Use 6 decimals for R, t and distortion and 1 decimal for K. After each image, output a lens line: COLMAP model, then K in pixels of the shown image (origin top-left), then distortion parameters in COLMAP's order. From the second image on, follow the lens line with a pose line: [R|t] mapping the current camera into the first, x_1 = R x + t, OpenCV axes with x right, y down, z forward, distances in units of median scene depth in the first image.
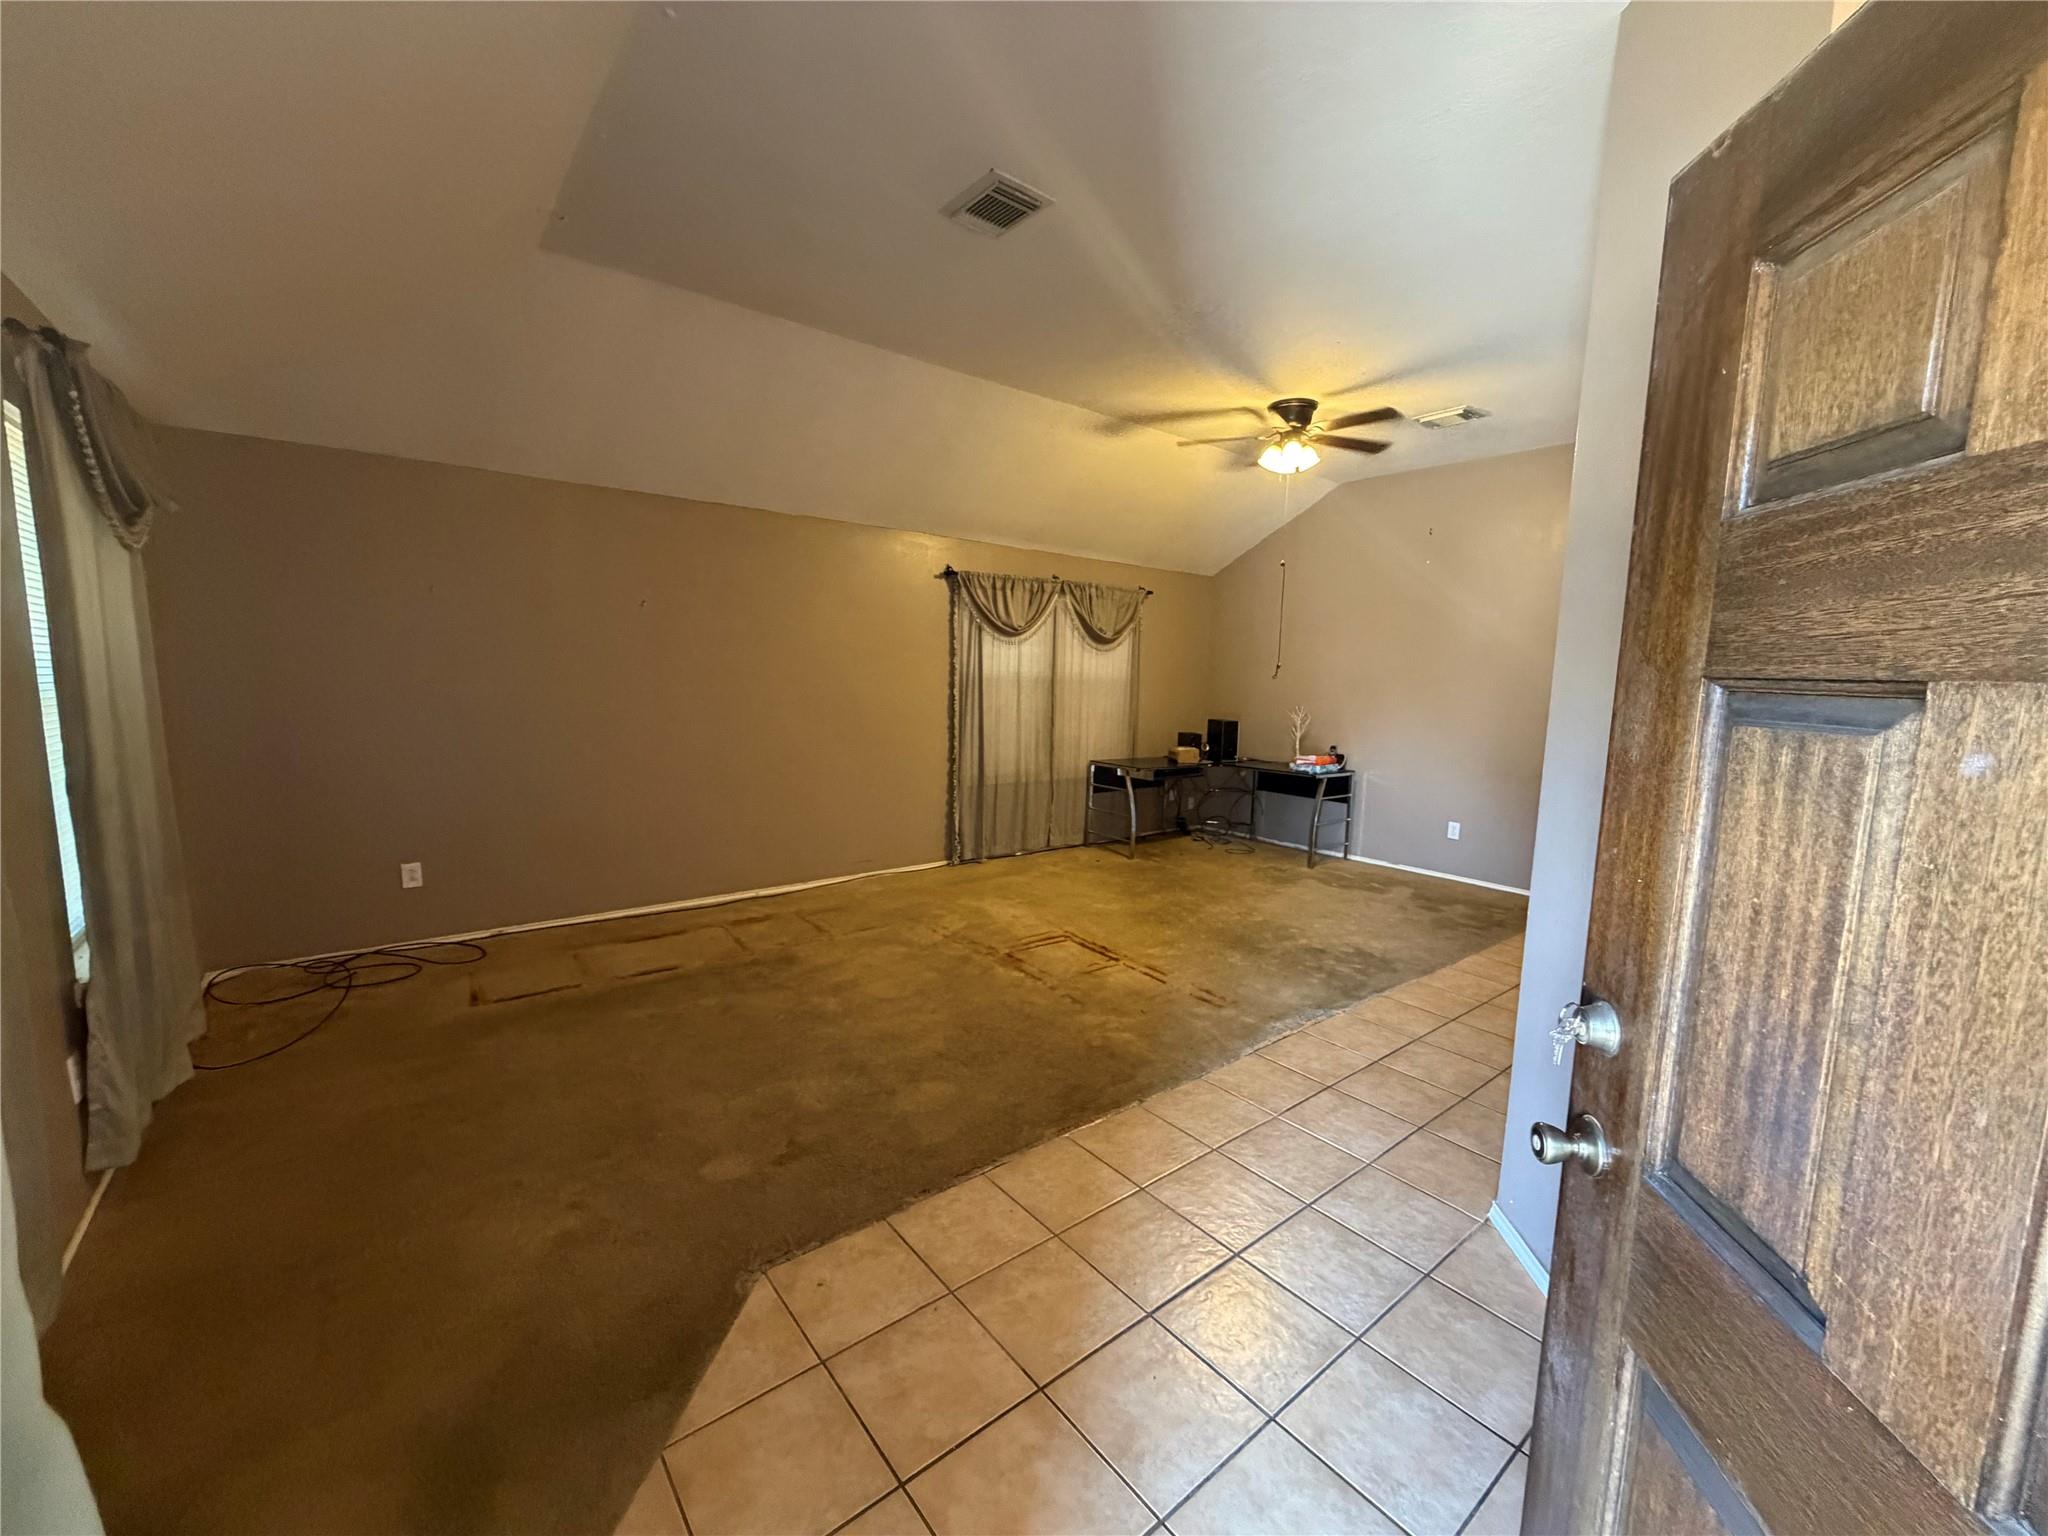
lens RADIAL K [[811.9, 0, 1014.6], [0, 811.9, 770.5], [0, 0, 1]] dist [0.000416, -0.000140]
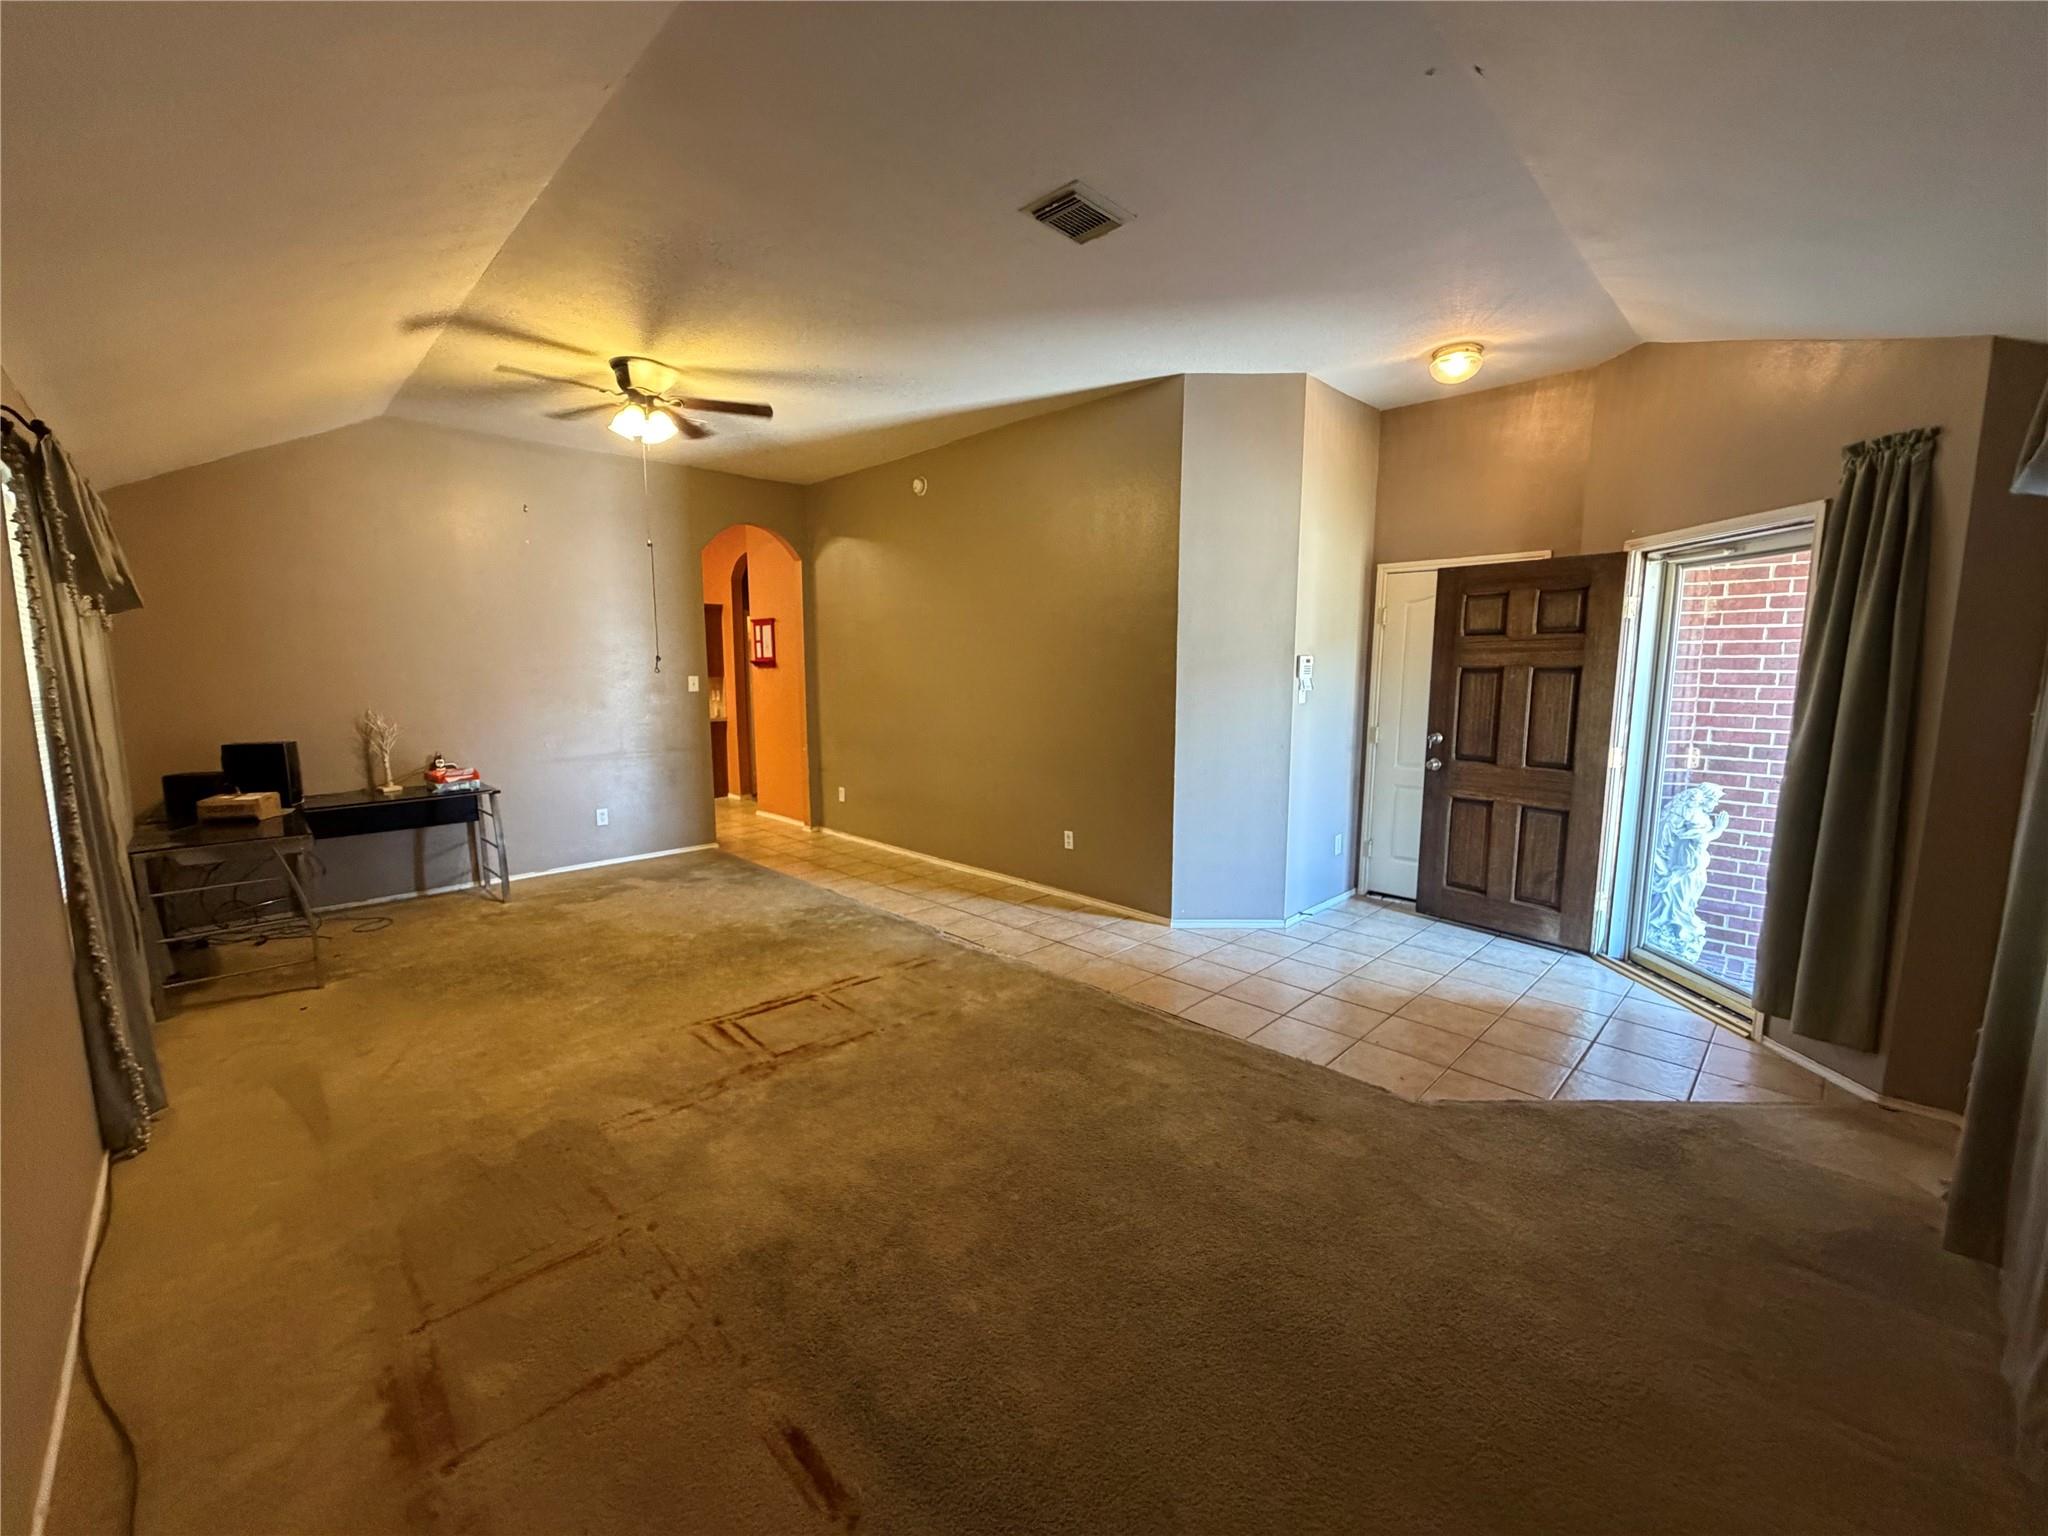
lens RADIAL K [[816.6, 0, 1016.7], [0, 816.6, 770.0], [0, 0, 1]] dist [0.000862, -0.000064]
pose [[-0.110506, -0.150806, 0.982368, -0.909929], [0.122517, 0.978815, 0.164043, -0.155876], [-0.986295, 0.138484, -0.089689, 1.023933]]
